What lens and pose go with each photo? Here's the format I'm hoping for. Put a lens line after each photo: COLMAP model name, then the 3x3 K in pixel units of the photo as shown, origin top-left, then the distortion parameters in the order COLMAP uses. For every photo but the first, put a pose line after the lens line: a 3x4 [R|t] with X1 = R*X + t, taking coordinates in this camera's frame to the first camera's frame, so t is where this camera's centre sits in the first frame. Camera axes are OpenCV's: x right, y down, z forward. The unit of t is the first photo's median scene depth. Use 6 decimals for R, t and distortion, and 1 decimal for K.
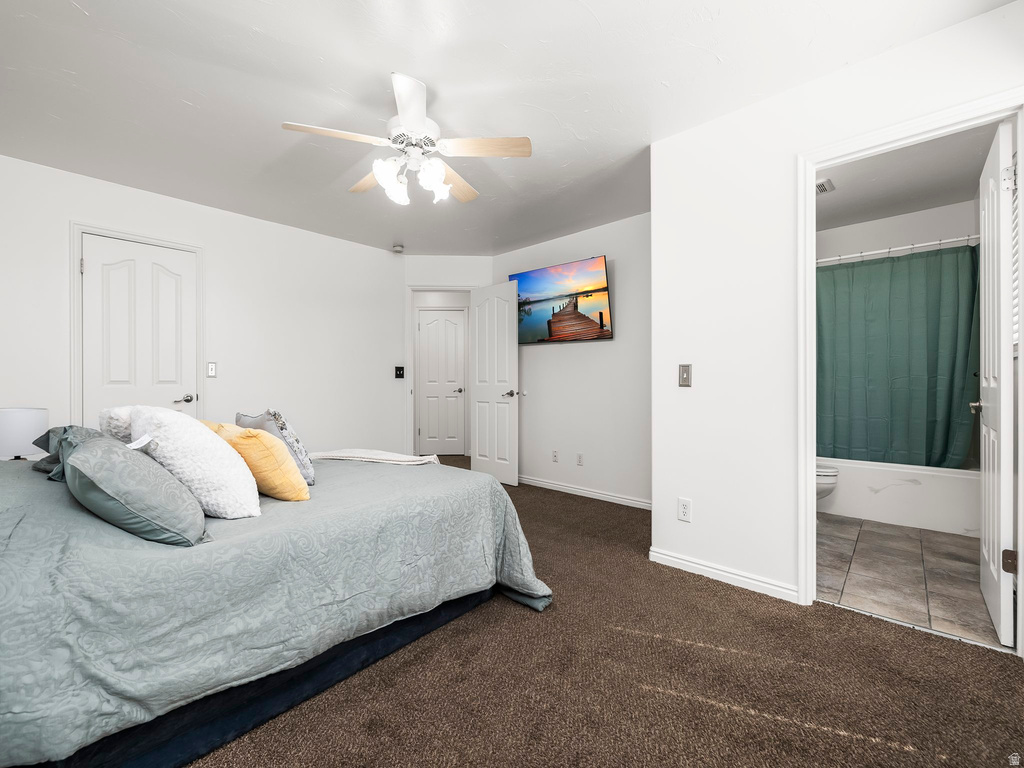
lens RADIAL K [[431.4, 0, 515.8], [0, 431.4, 382.3], [0, 0, 1]] dist [0.000730, 0.000459]
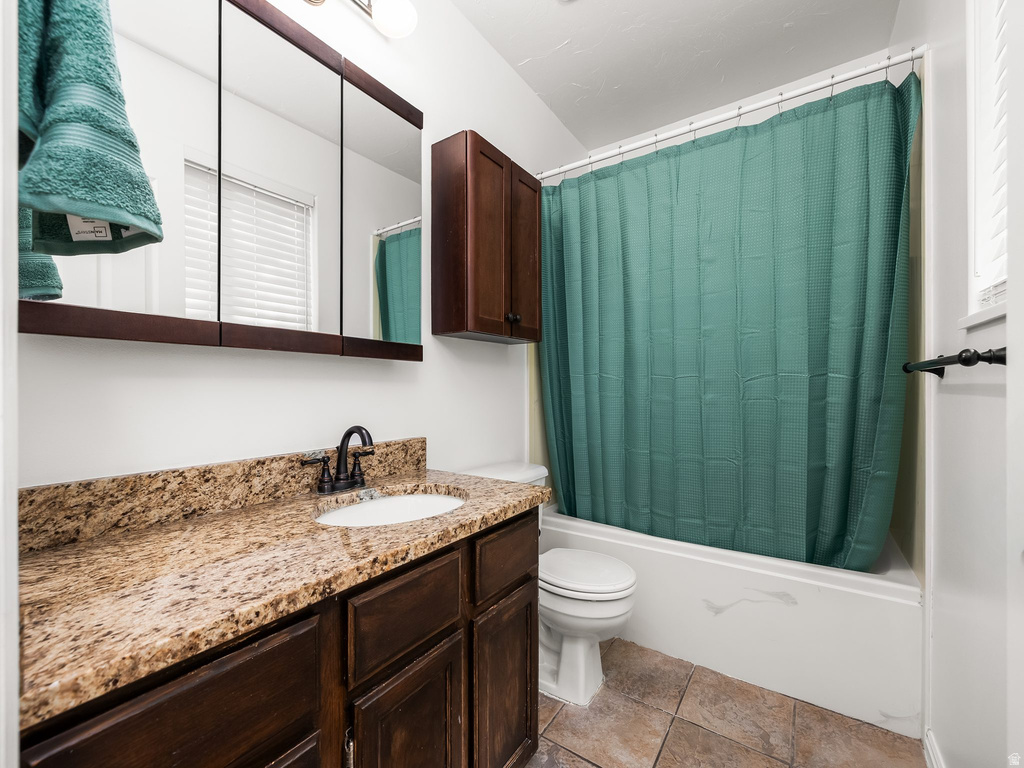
lens RADIAL K [[431.4, 0, 514.7], [0, 431.4, 388.3], [0, 0, 1]] dist [0.000730, 0.000459]
pose [[0.991118, -0.002740, 0.132956, 0.573498], [0.002479, 0.999995, 0.002132, 0.000405], [-0.132961, -0.001783, 0.991120, 0.577242]]
